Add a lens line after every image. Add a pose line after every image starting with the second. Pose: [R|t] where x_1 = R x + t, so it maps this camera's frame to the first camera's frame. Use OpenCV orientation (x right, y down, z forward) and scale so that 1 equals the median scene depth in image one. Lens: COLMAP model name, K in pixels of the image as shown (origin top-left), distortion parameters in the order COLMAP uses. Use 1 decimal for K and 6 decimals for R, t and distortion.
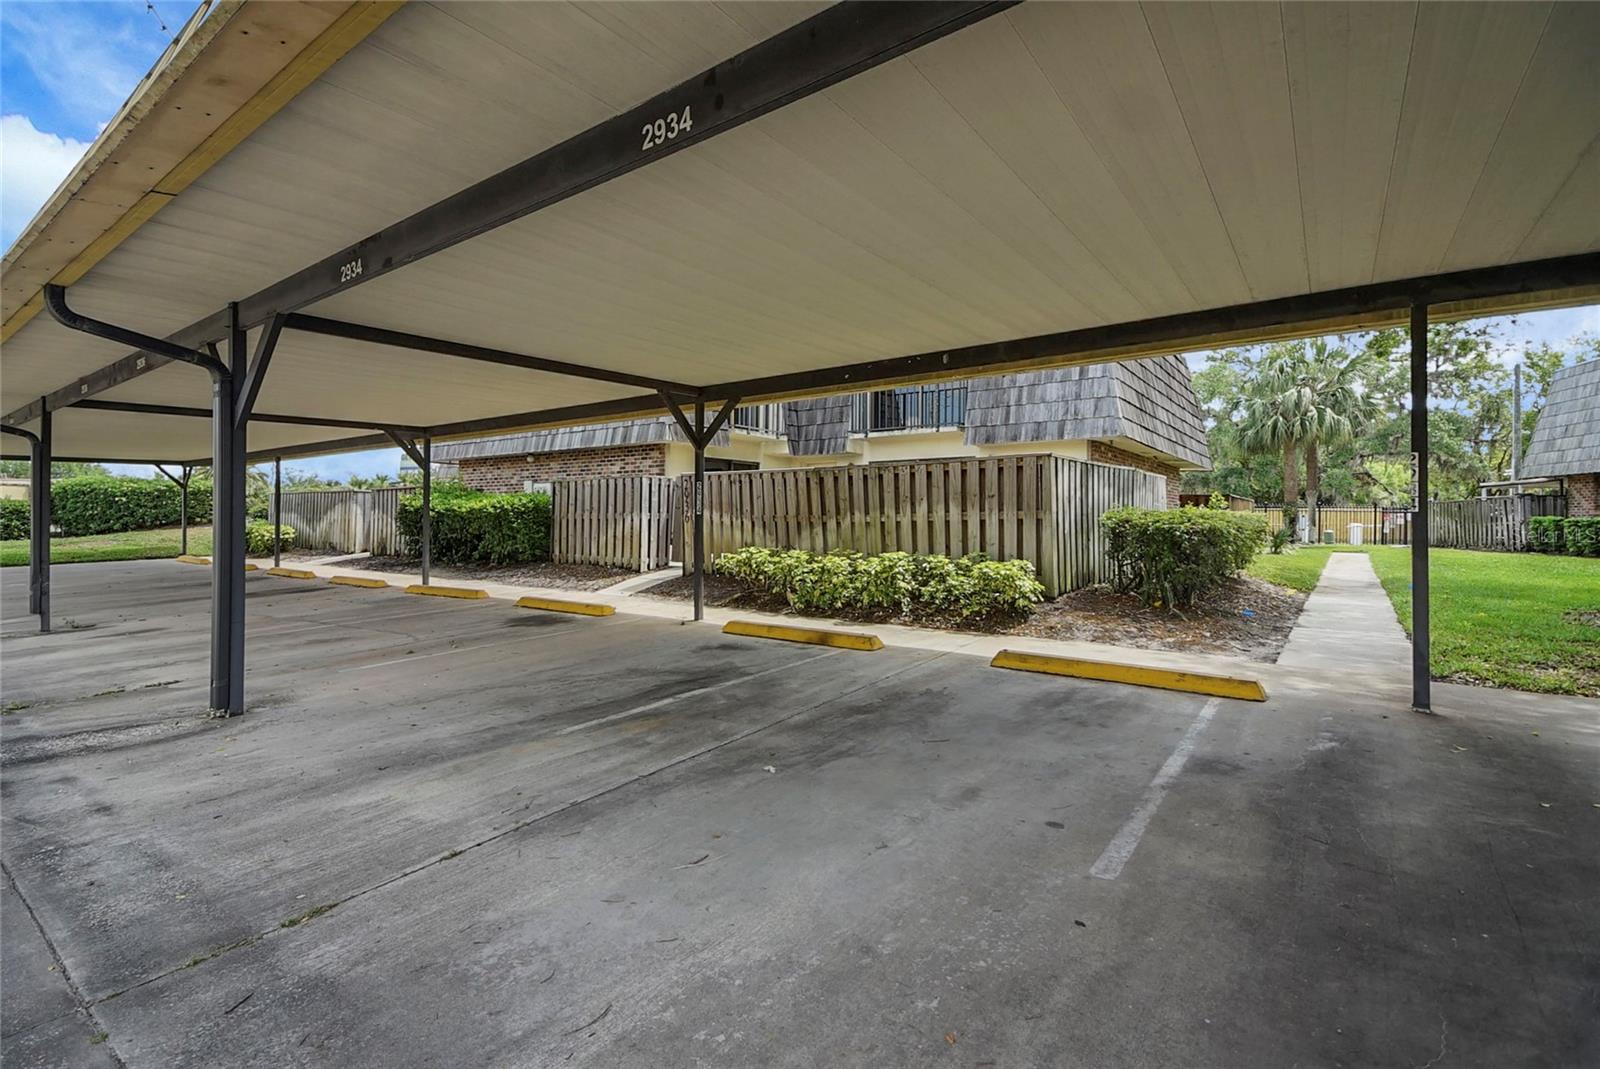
lens RADIAL K [[734.7, 0, 770.3], [0, 734.7, 504.0], [0, 0, 1]] dist [0.052048, -0.025890]
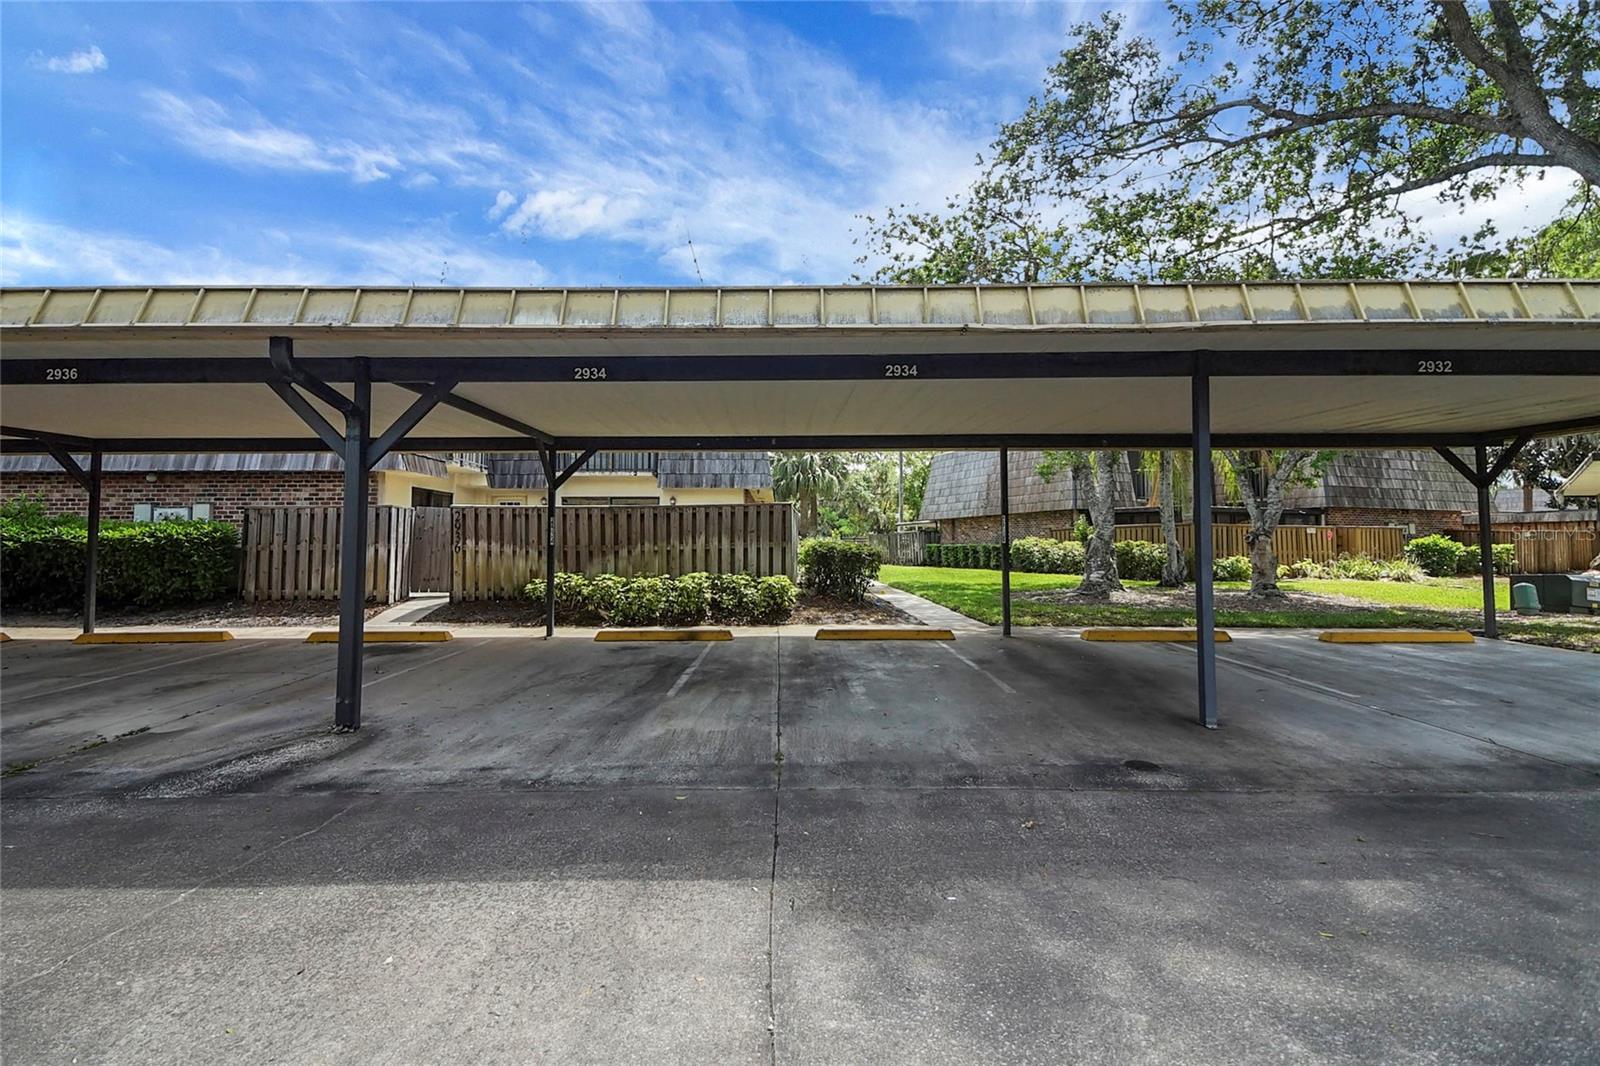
lens RADIAL K [[734.7, 0, 770.3], [0, 734.7, 502.5], [0, 0, 1]] dist [0.052048, -0.025890]
pose [[0.794209, 0.032167, 0.606792, -0.500537], [-0.007154, 0.999024, -0.043597, -0.004226], [-0.607602, 0.030284, 0.793664, -0.138414]]
